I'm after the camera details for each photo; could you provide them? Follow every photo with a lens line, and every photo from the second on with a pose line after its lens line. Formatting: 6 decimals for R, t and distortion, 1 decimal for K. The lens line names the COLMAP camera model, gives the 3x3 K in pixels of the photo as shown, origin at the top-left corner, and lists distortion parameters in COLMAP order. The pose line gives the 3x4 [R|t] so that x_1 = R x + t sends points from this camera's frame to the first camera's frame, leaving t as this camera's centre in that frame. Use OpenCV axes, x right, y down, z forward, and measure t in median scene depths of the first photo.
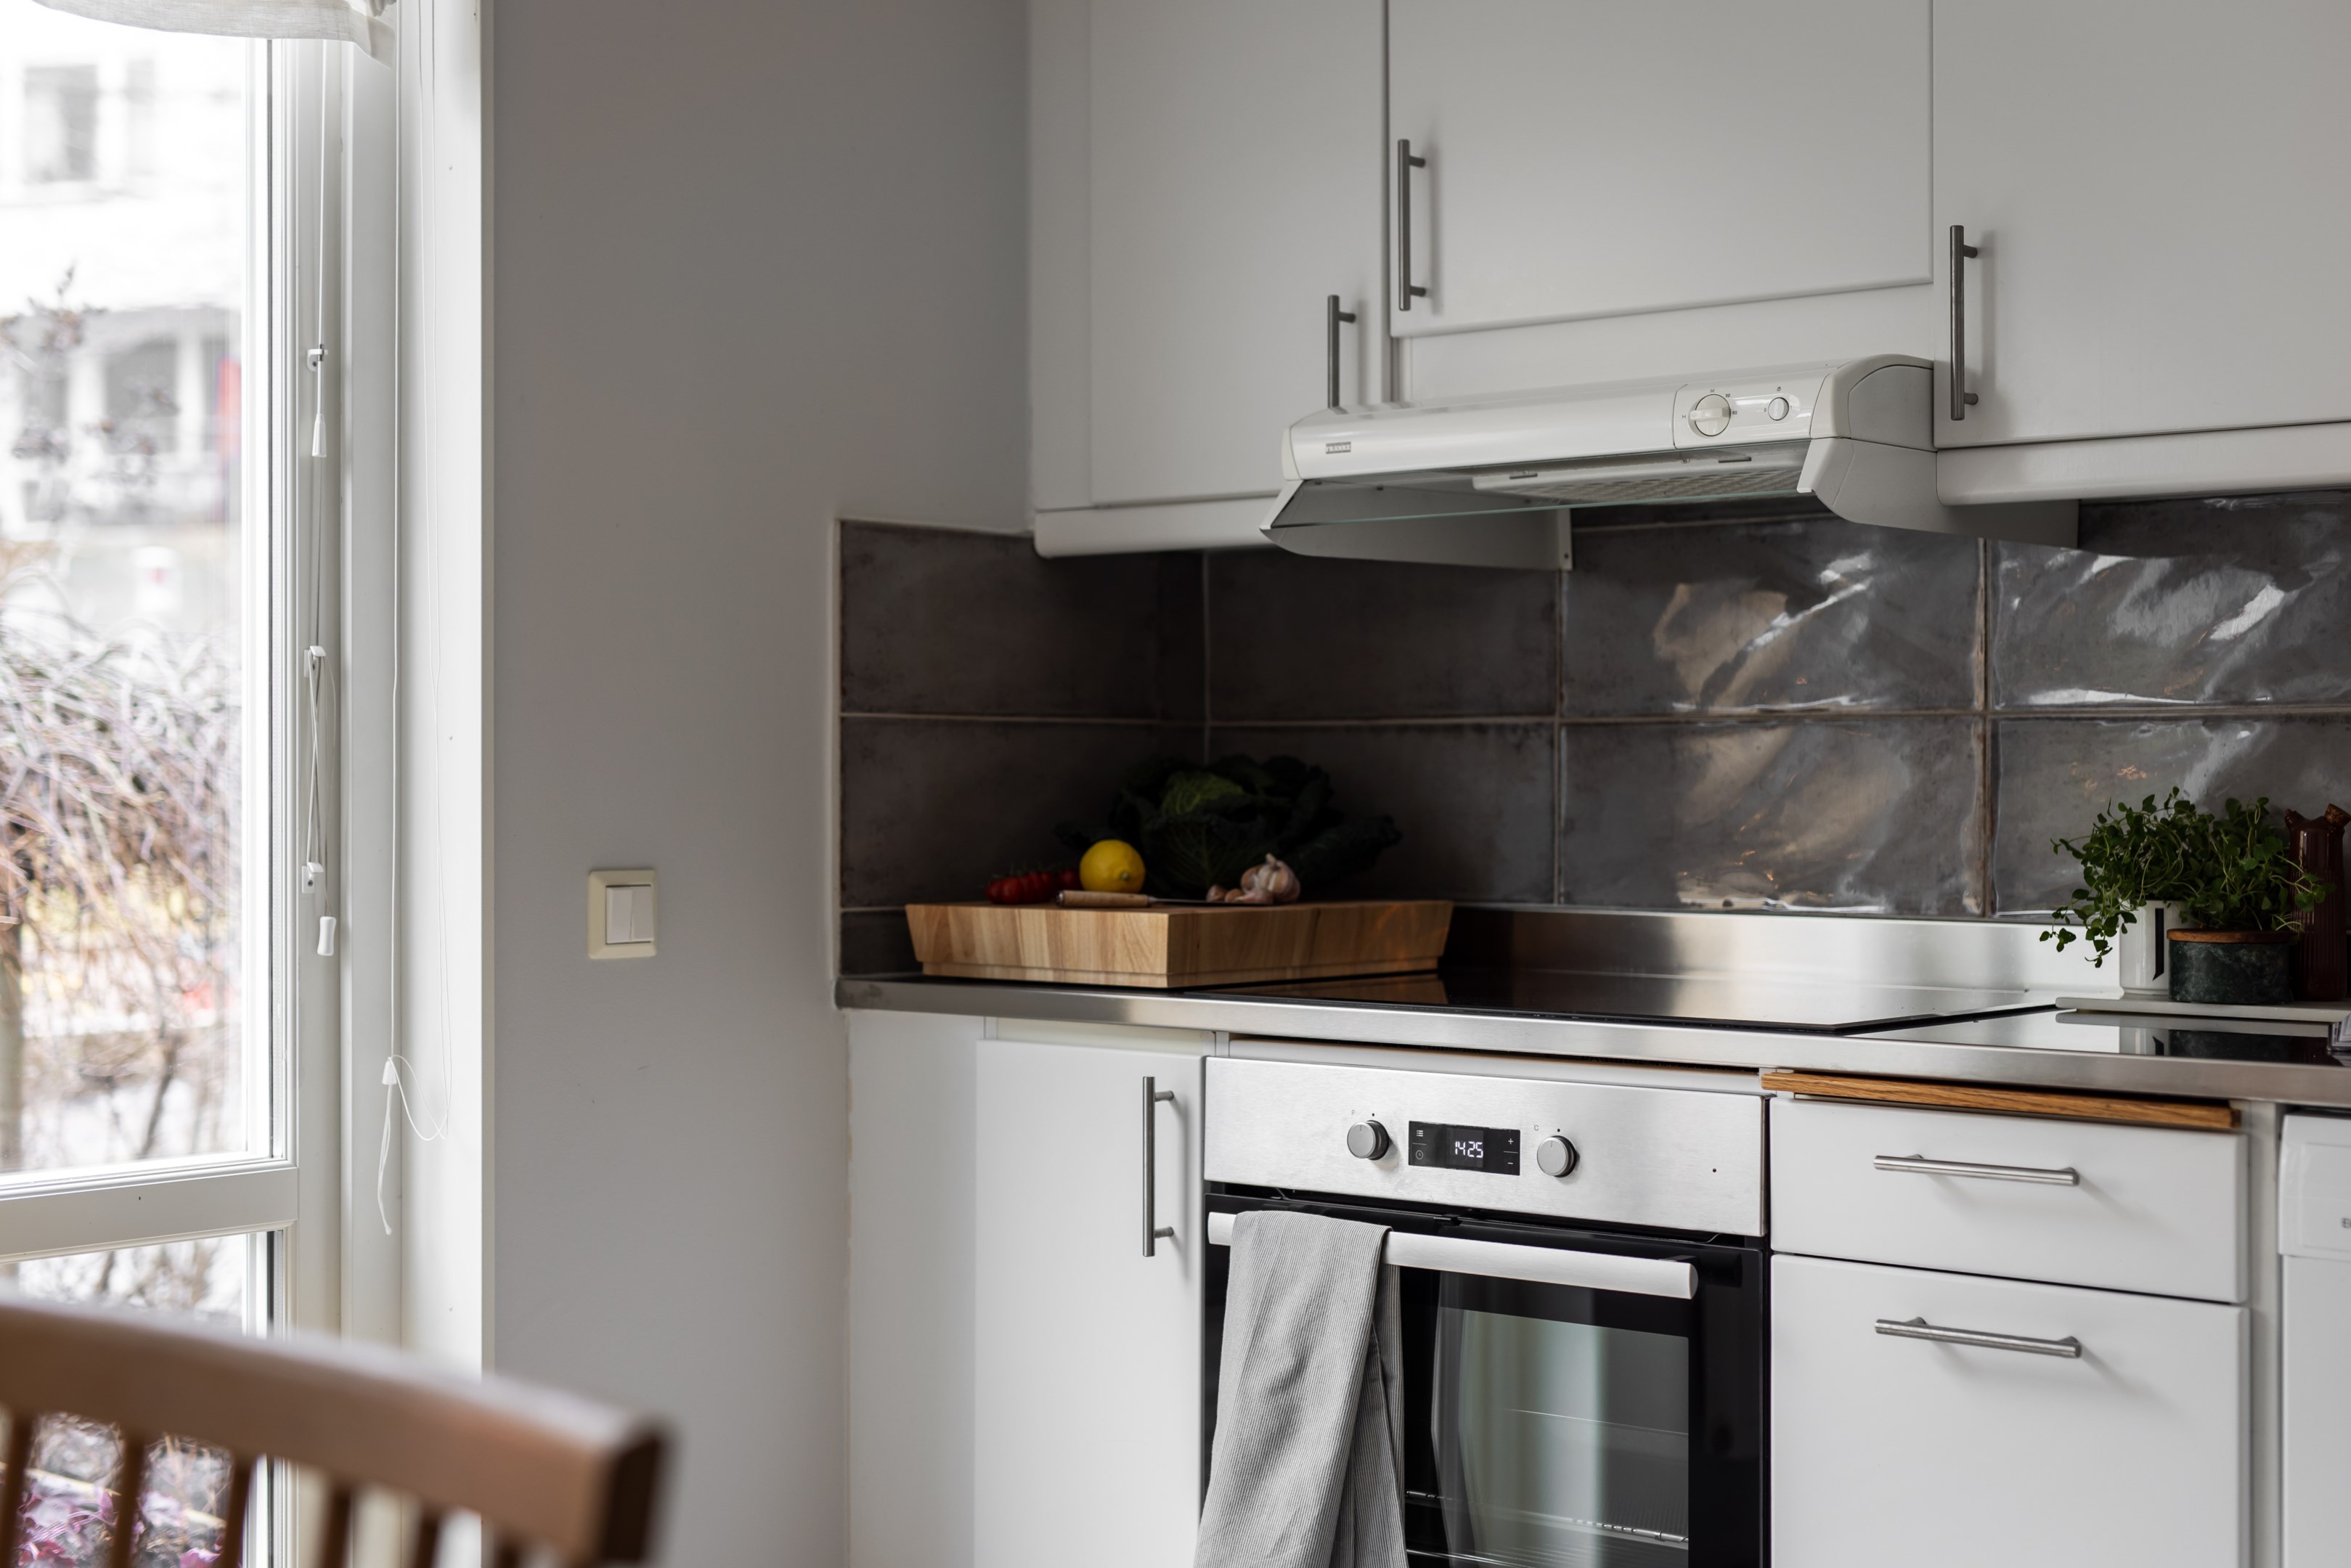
lens RADIAL K [[3300.0, 0, 1191.0], [0, 3300.0, 761.0], [0, 0, 1]] dist [0.017196, 0.000000]
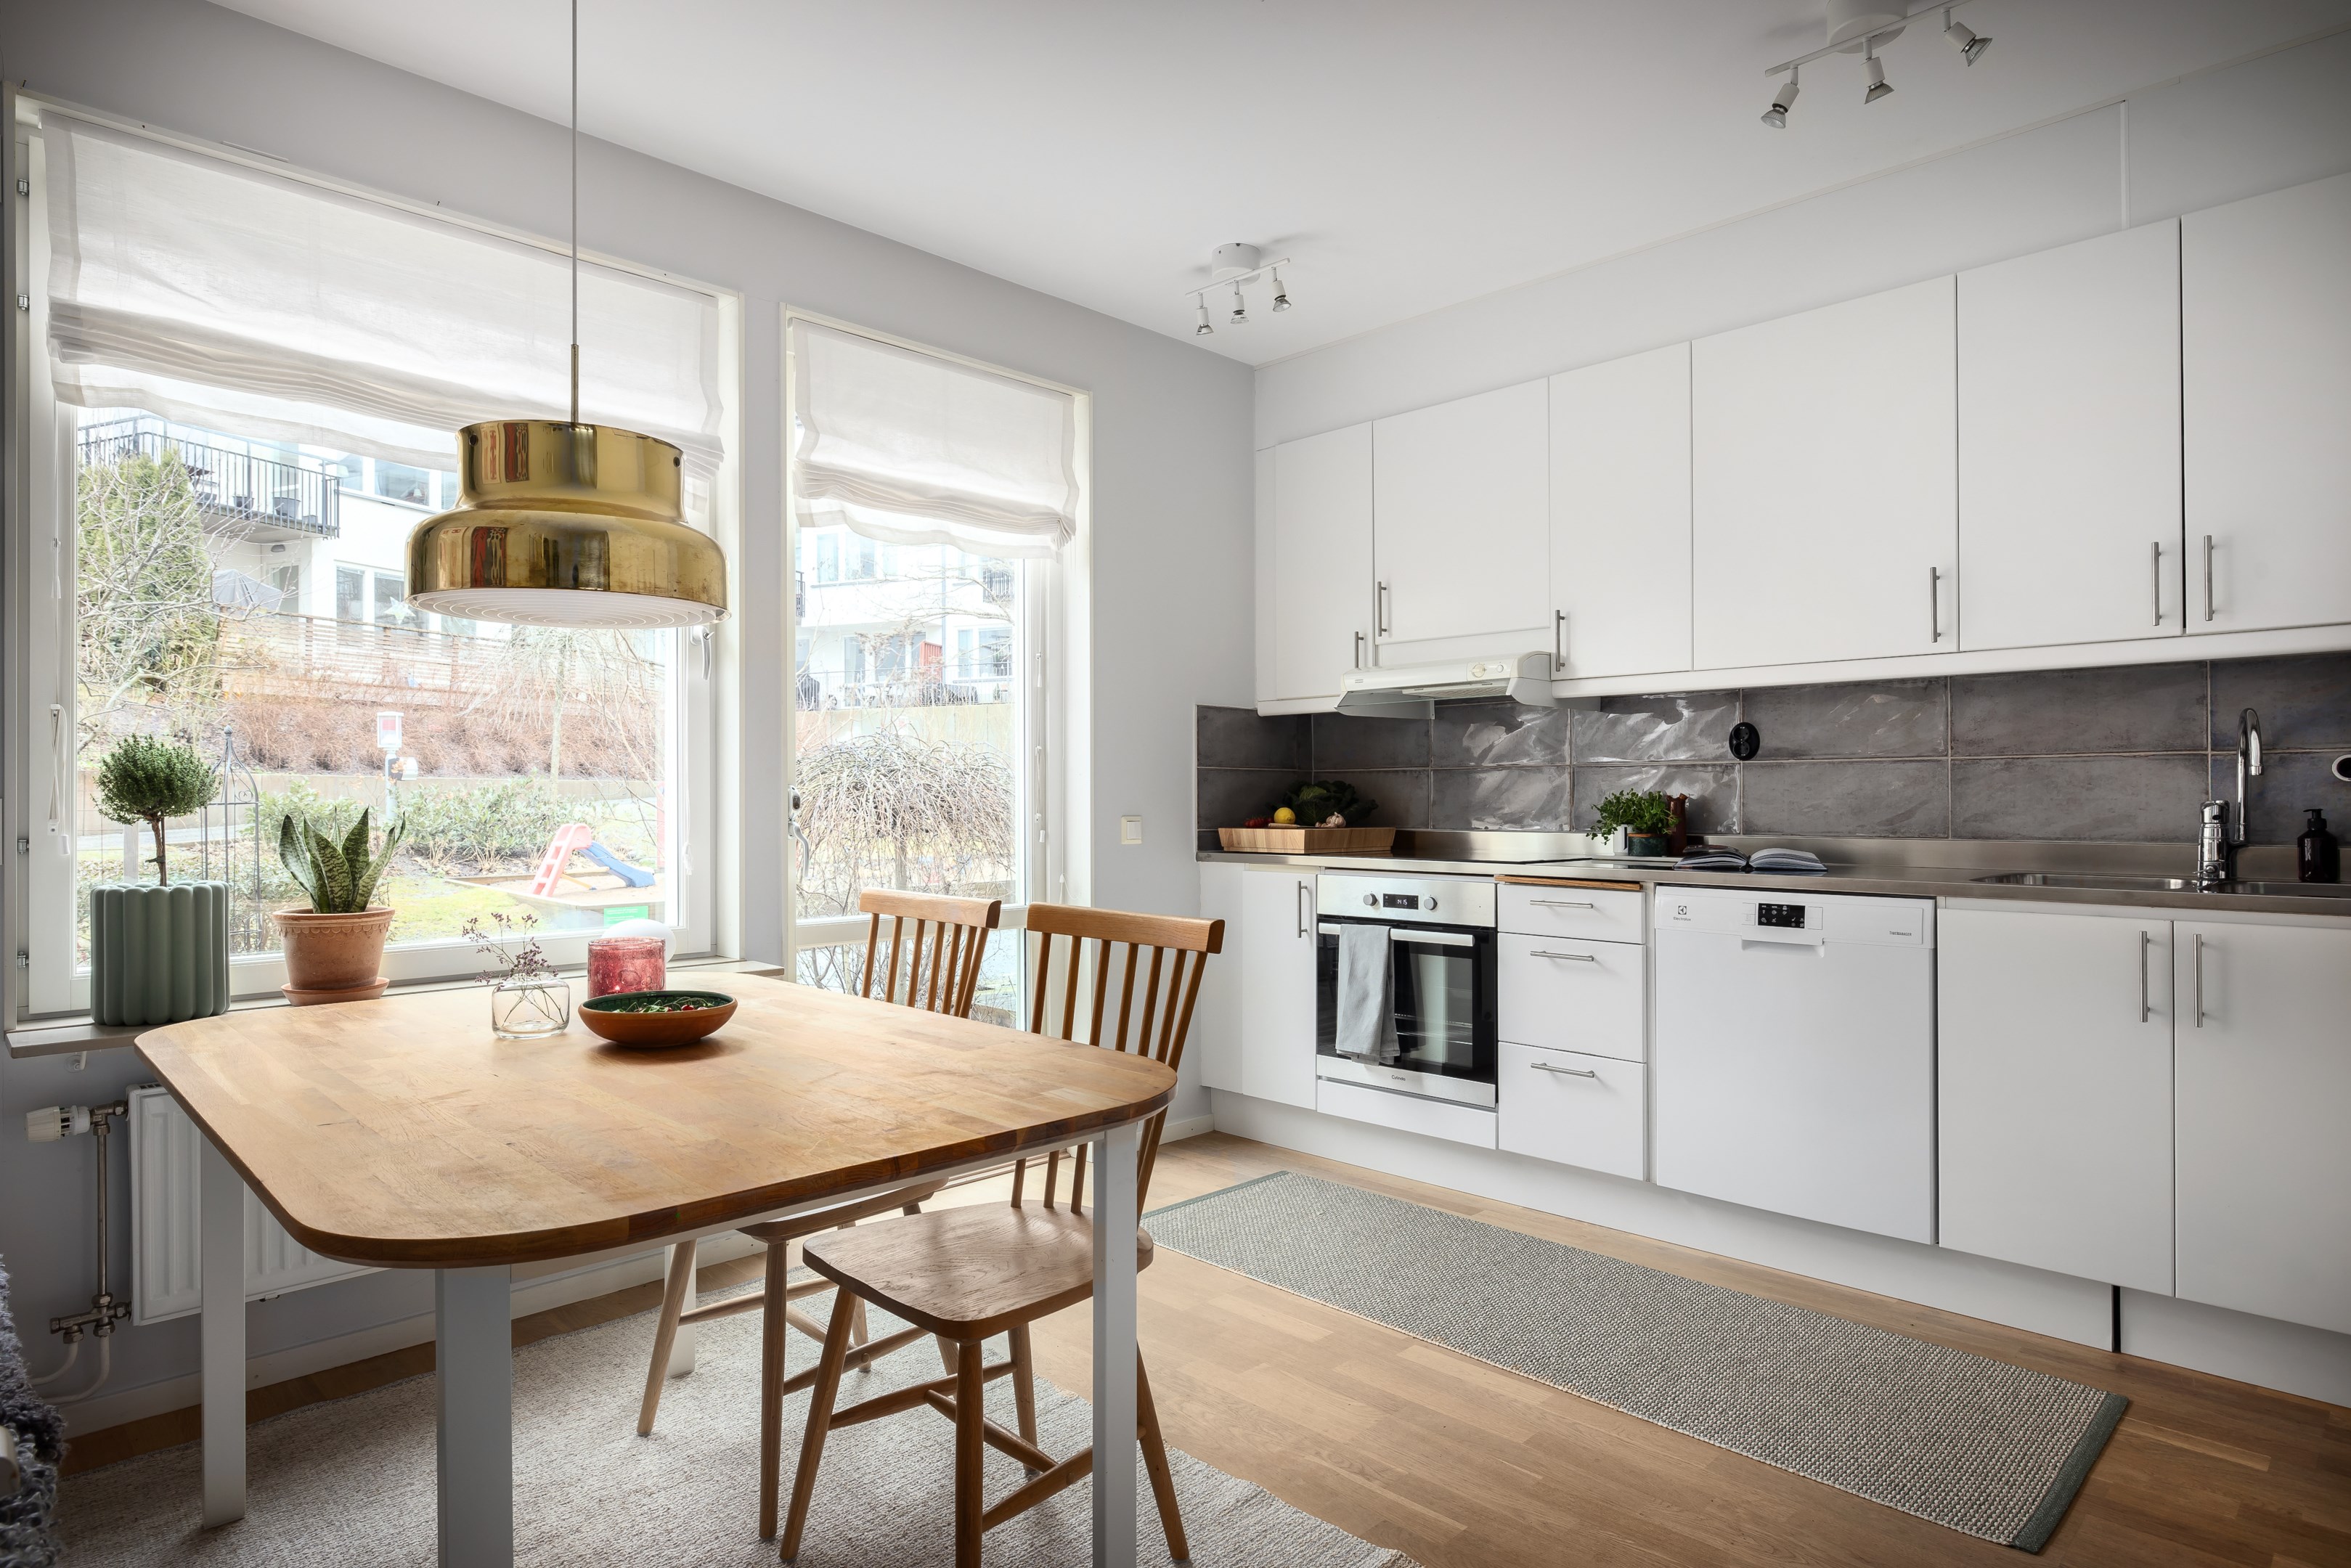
lens RADIAL K [[1294.5, 0, 1175.9], [0, 1294.5, 790.9], [0, 0, 1]] dist [0.003309, -0.003243]
pose [[0.996509, -0.002686, -0.083444, -0.026591], [0.002462, 0.999993, -0.002783, 0.012519], [0.083450, 0.002568, 0.996509, -0.242021]]
